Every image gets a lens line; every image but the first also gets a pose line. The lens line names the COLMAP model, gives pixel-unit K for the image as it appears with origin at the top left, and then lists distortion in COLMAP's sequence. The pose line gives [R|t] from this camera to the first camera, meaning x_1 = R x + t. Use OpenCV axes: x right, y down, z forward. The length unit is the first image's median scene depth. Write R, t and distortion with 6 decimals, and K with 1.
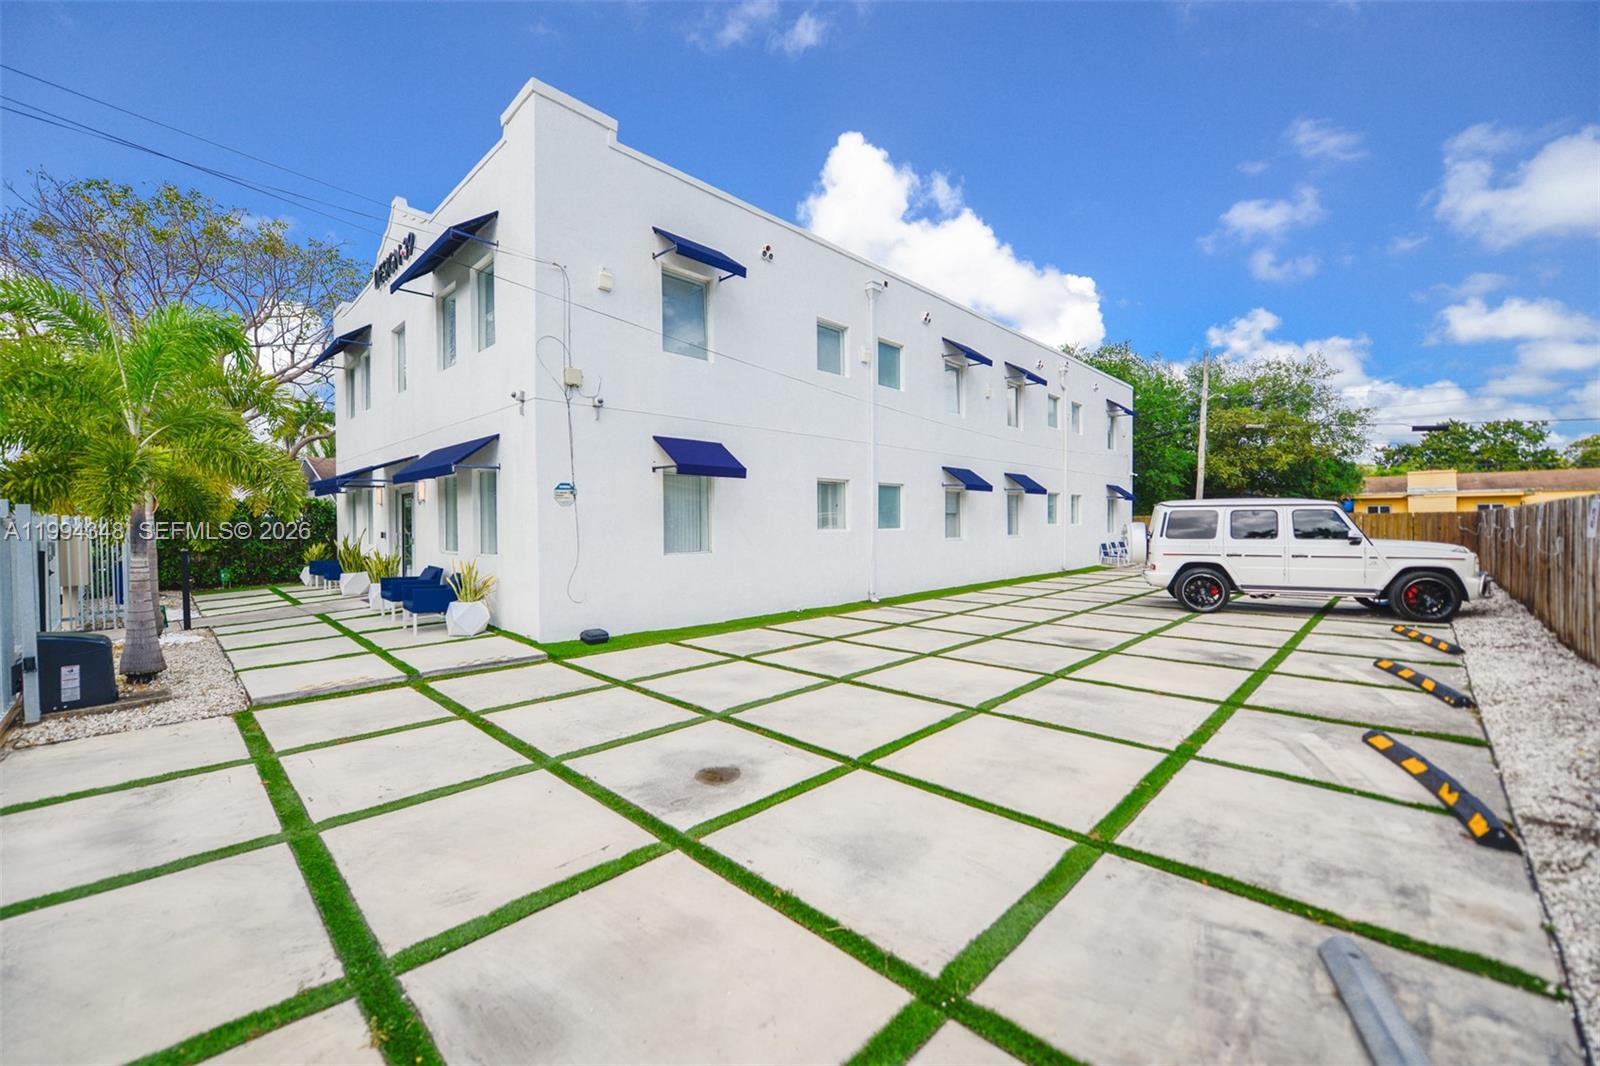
lens RADIAL K [[632.9, 0, 813.6], [0, 632.9, 531.8], [0, 0, 1]] dist [0.002084, -0.002032]
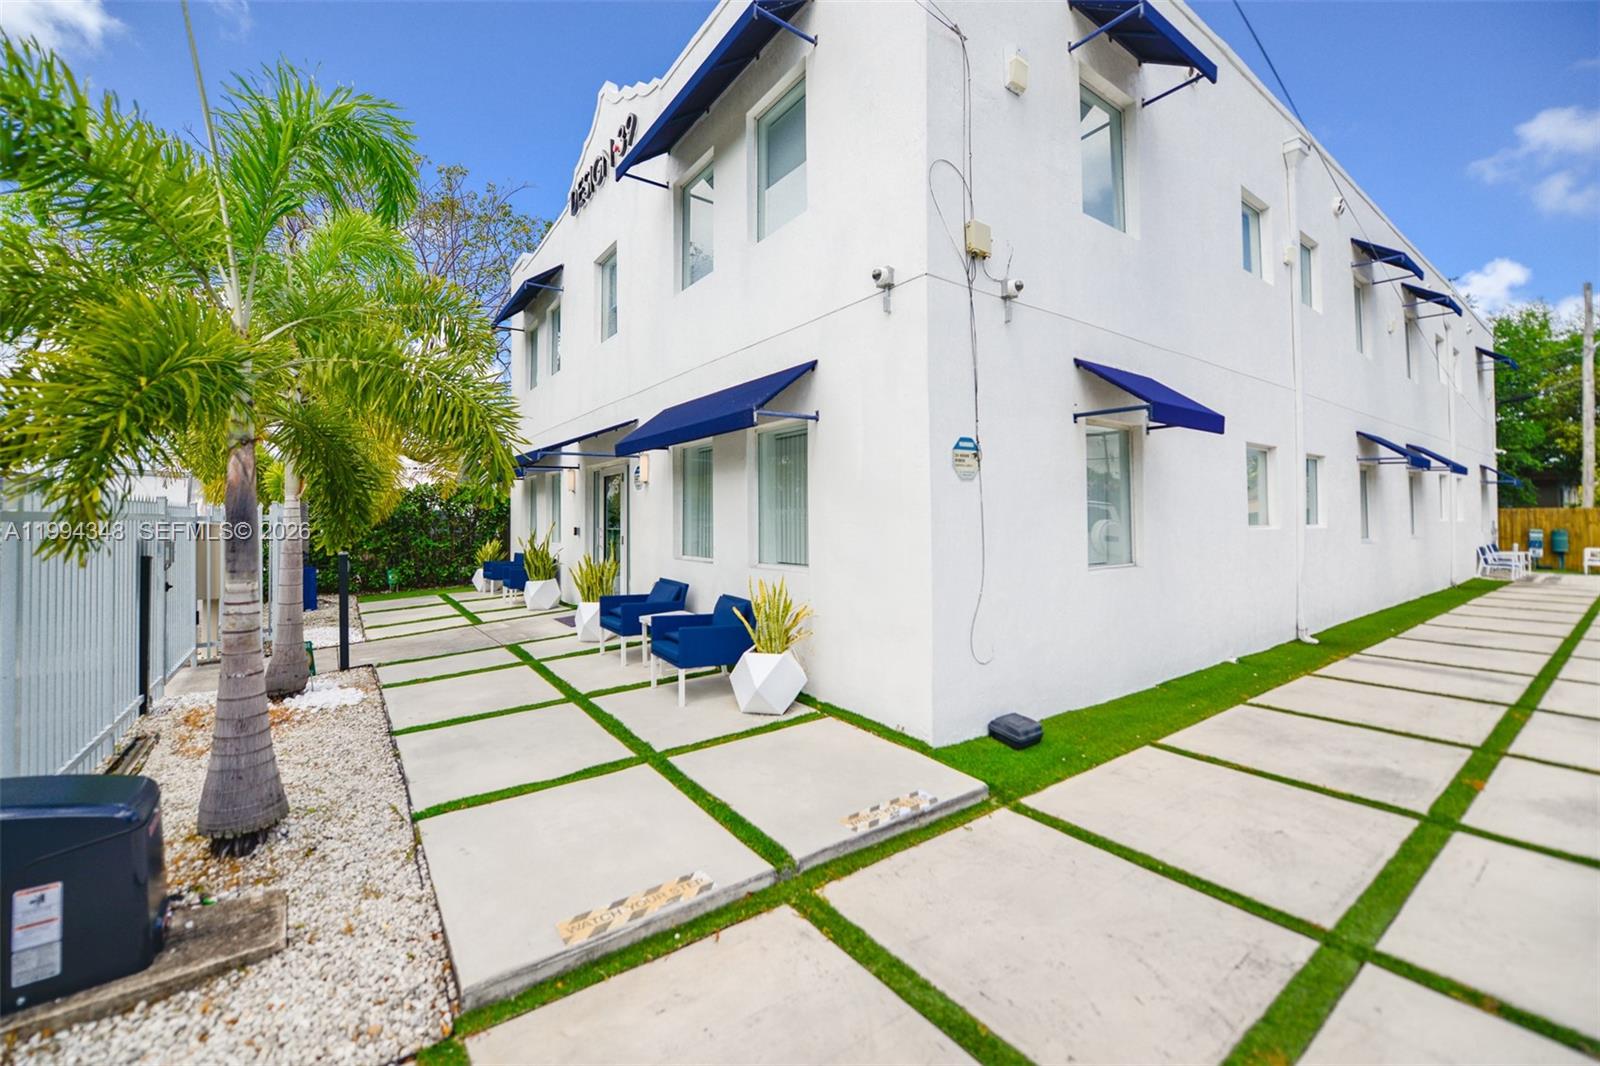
lens RADIAL K [[632.9, 0, 812.2], [0, 632.9, 509.9], [0, 0, 1]] dist [0.002084, -0.002032]
pose [[0.986940, -0.000322, -0.161088, -0.391691], [-0.004133, 0.999618, -0.027321, -0.001422], [0.161036, 0.027630, 0.986562, 0.413191]]
